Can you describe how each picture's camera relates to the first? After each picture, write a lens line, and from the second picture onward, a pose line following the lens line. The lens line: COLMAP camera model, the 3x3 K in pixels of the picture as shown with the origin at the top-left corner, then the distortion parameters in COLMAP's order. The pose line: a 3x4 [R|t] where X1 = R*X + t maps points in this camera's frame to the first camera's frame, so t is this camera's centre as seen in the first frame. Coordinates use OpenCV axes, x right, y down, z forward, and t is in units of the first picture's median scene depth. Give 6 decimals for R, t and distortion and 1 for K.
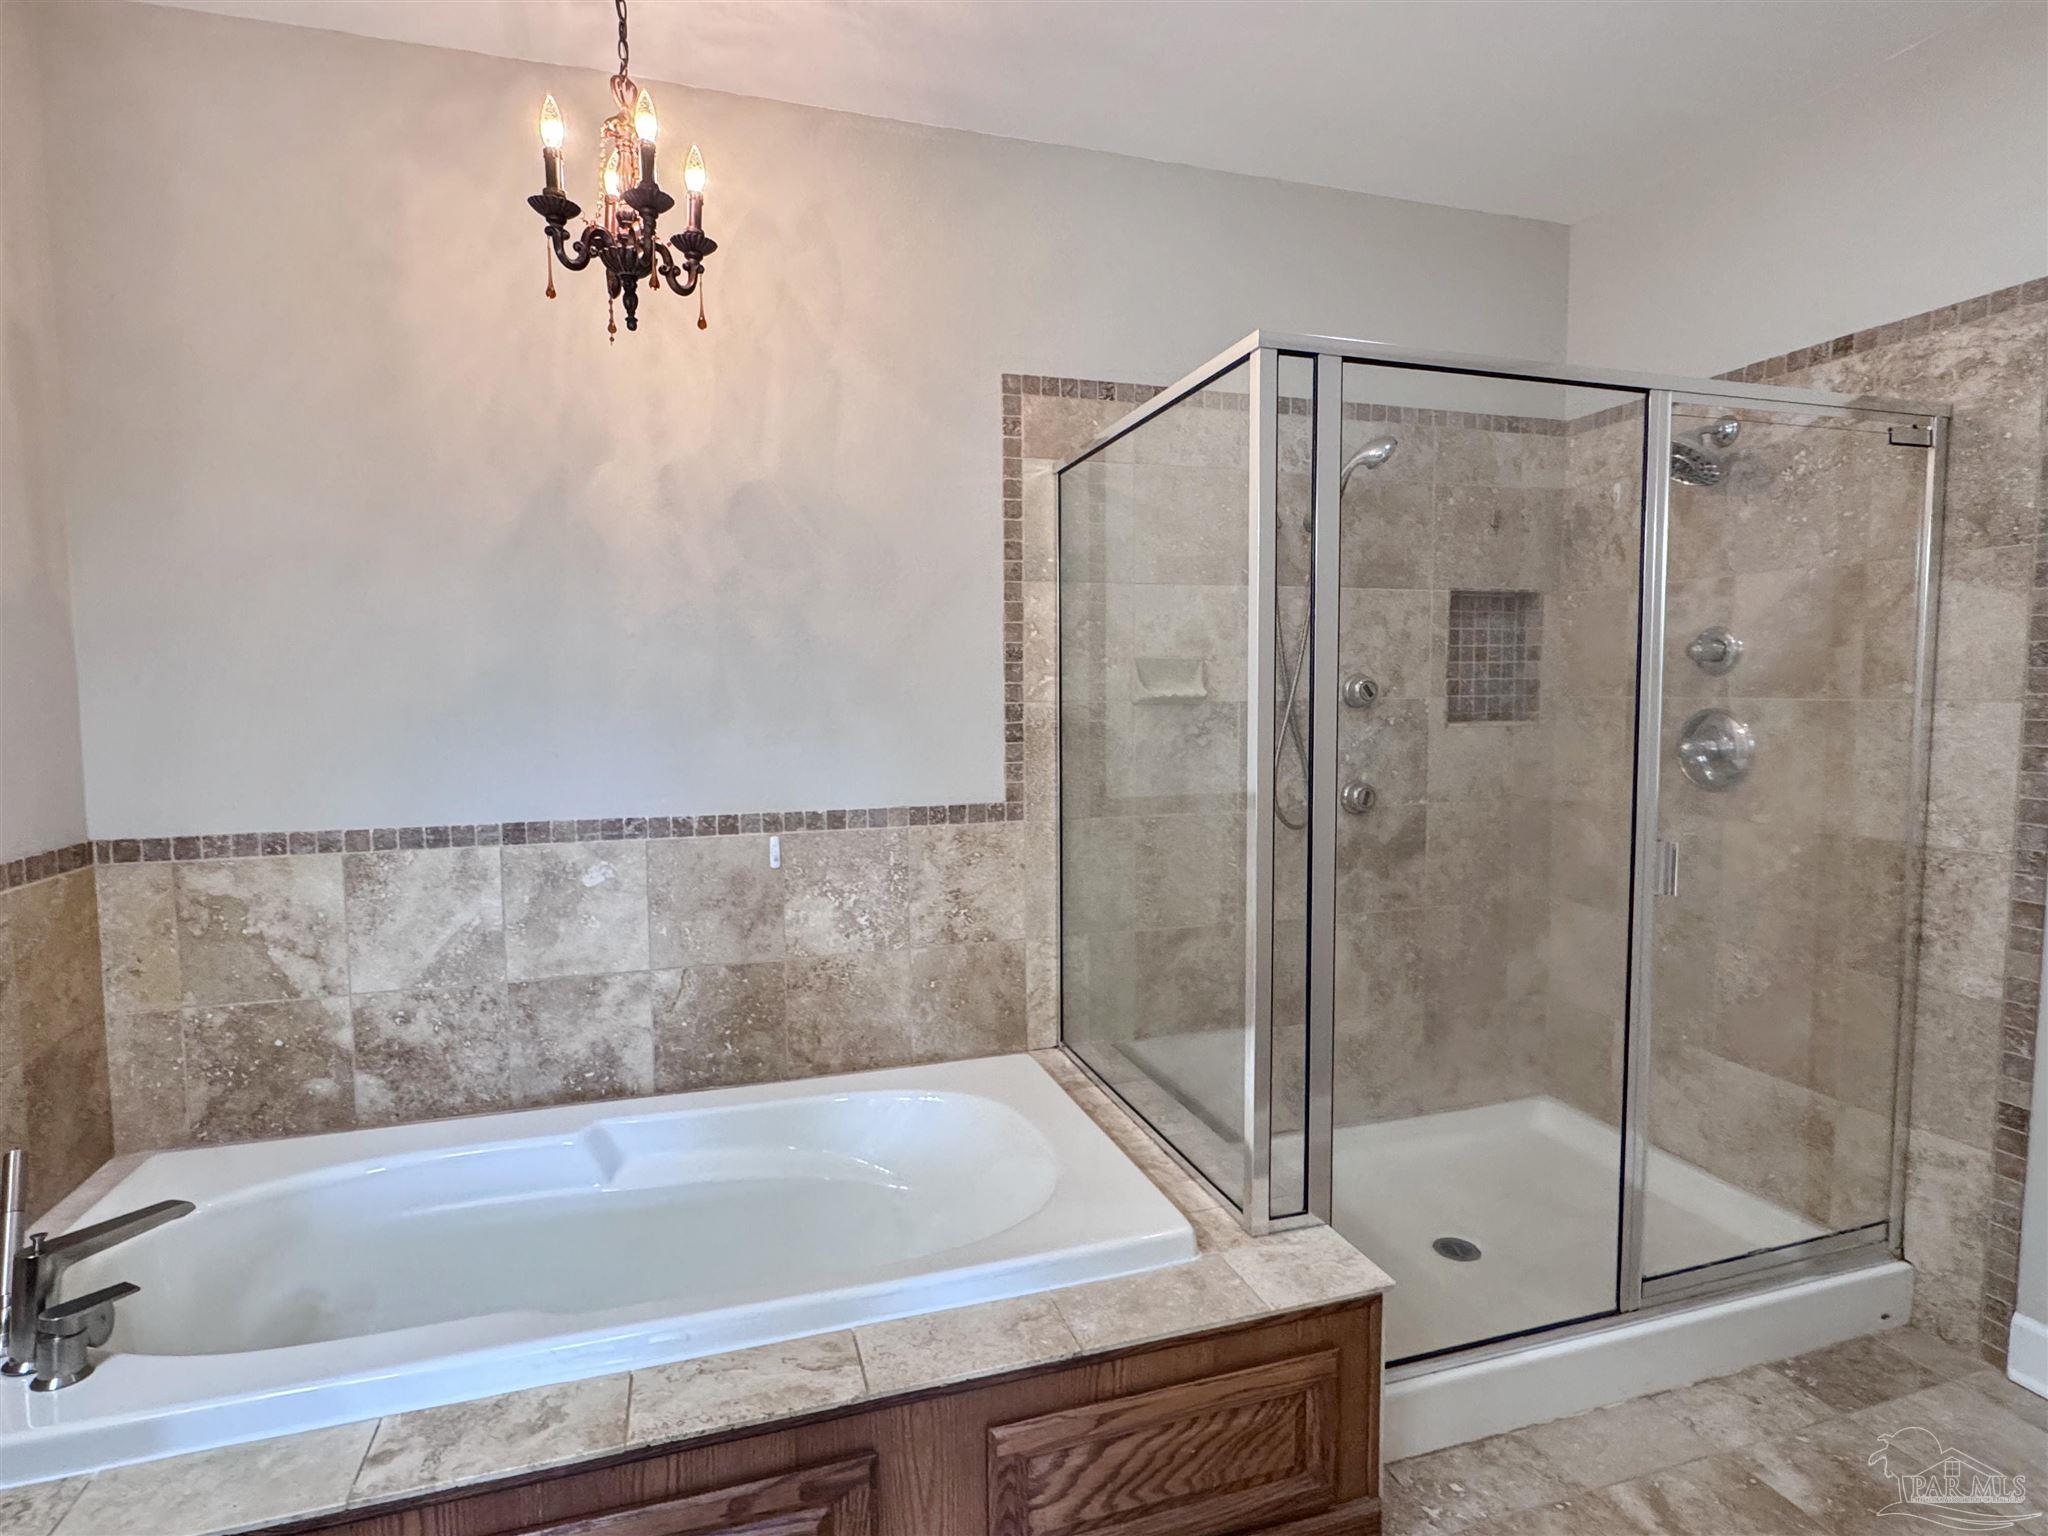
lens RADIAL K [[1042.5, 0, 1014.5], [0, 1042.5, 764.7], [0, 0, 1]] dist [0.001890, -0.001213]
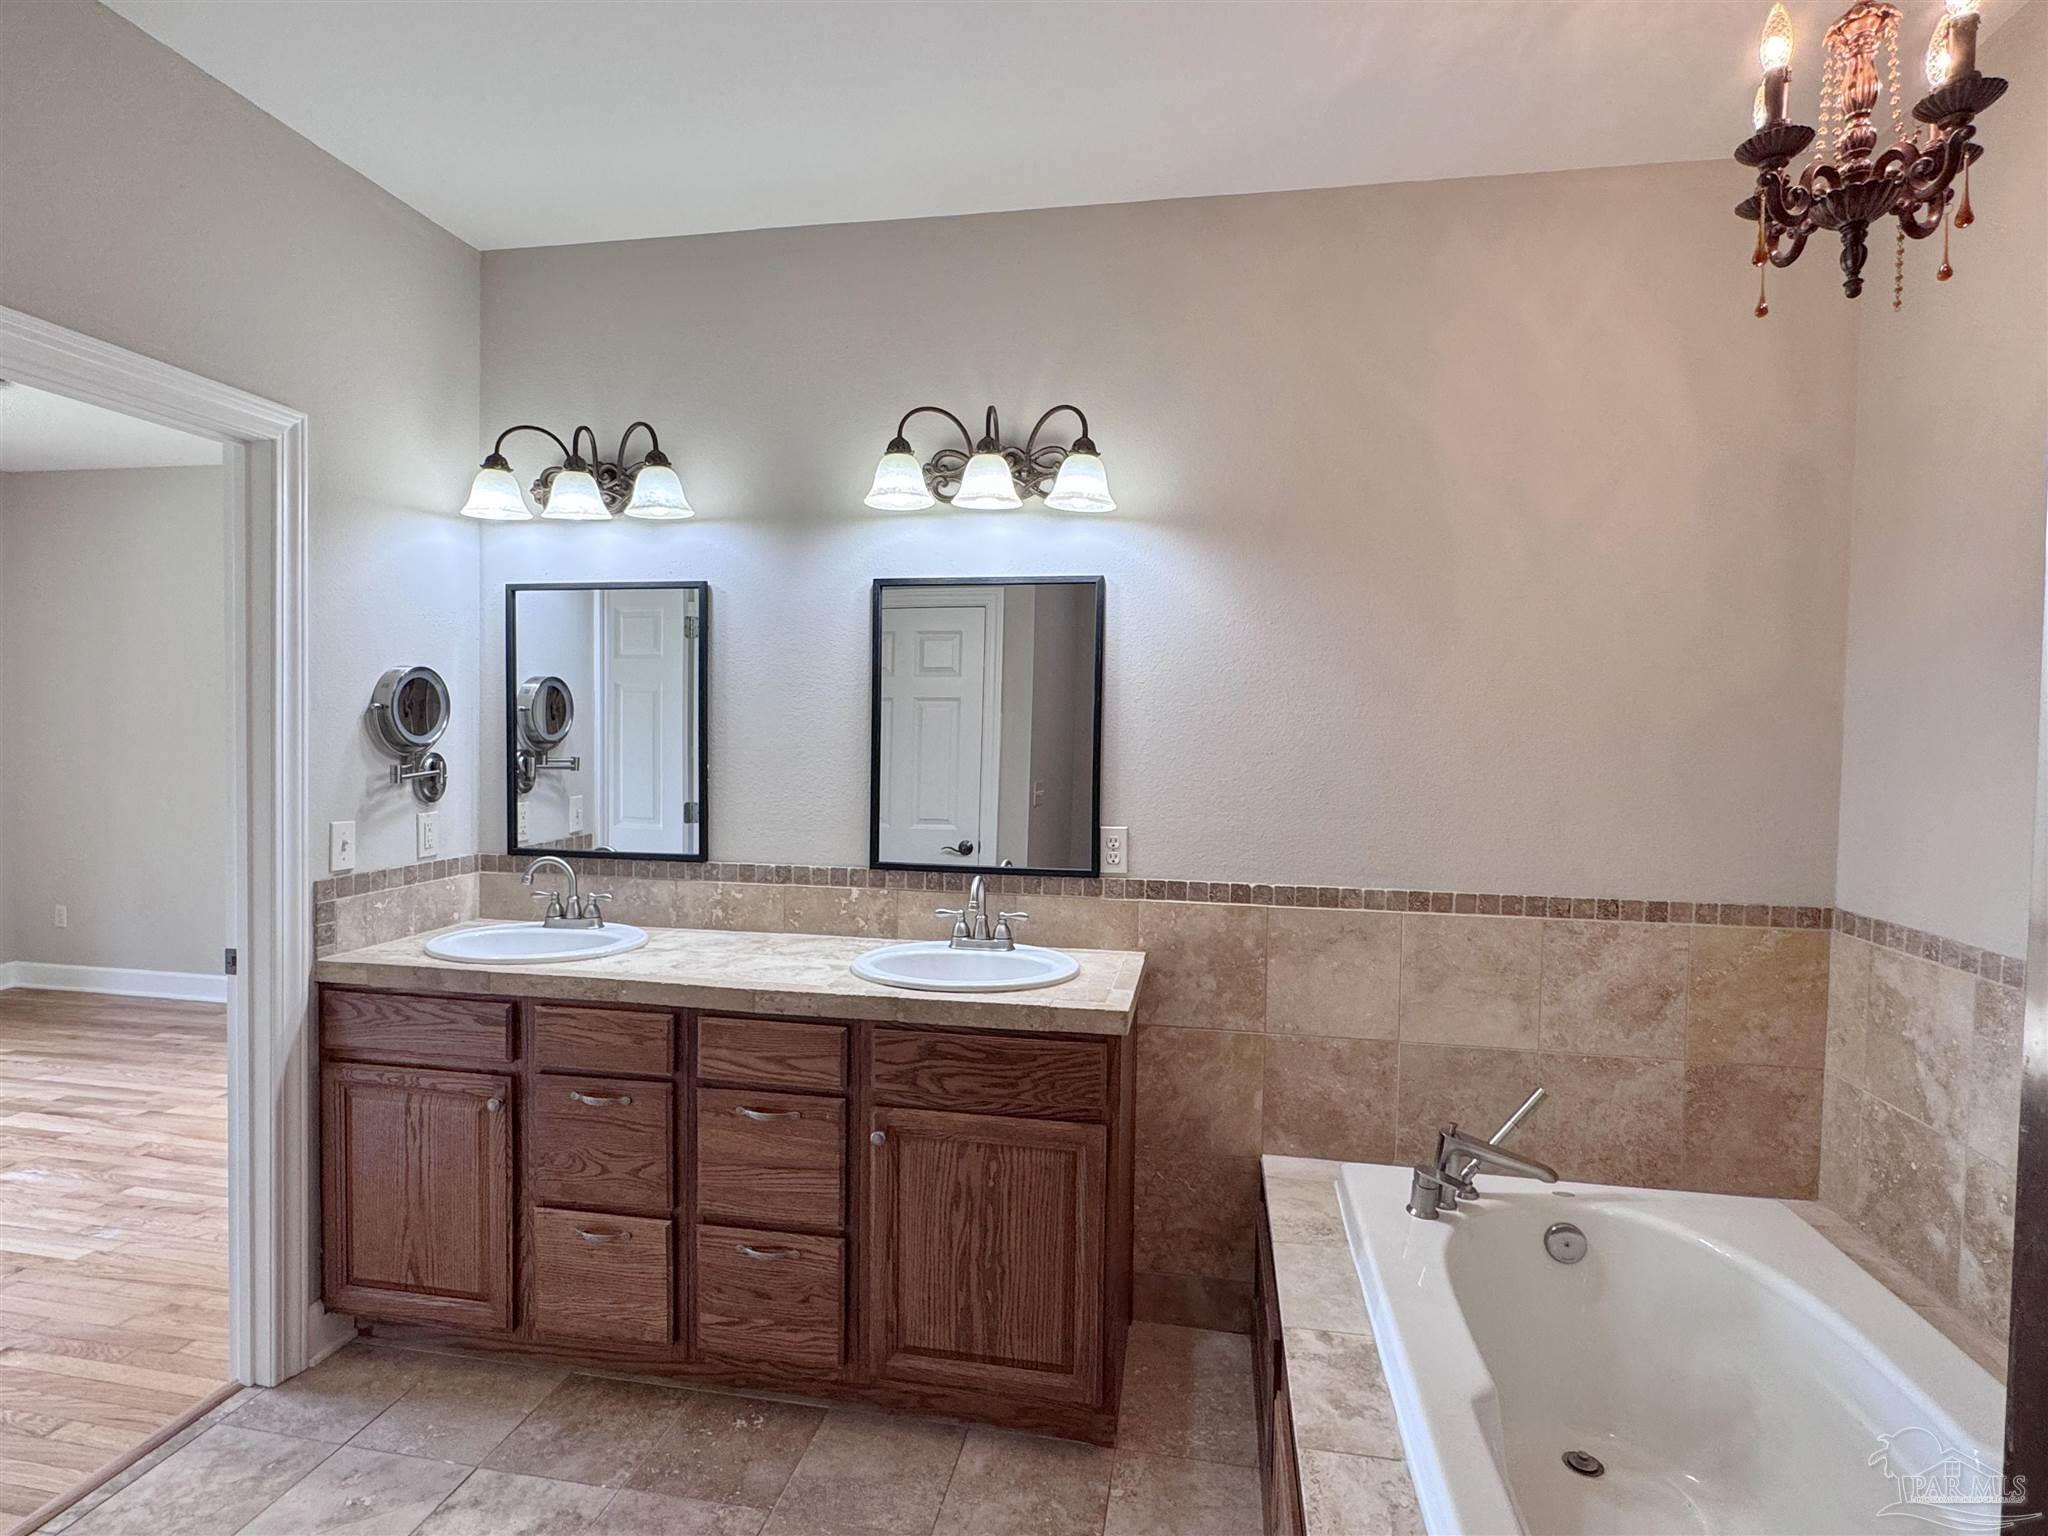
lens RADIAL K [[1042.5, 0, 1015.9], [0, 1042.5, 768.6], [0, 0, 1]] dist [0.001890, -0.001213]
pose [[-0.465967, 0.031866, -0.884228, 0.415268], [-0.077996, 0.993982, 0.076923, -0.078335], [0.881358, 0.104810, -0.460677, 0.655308]]
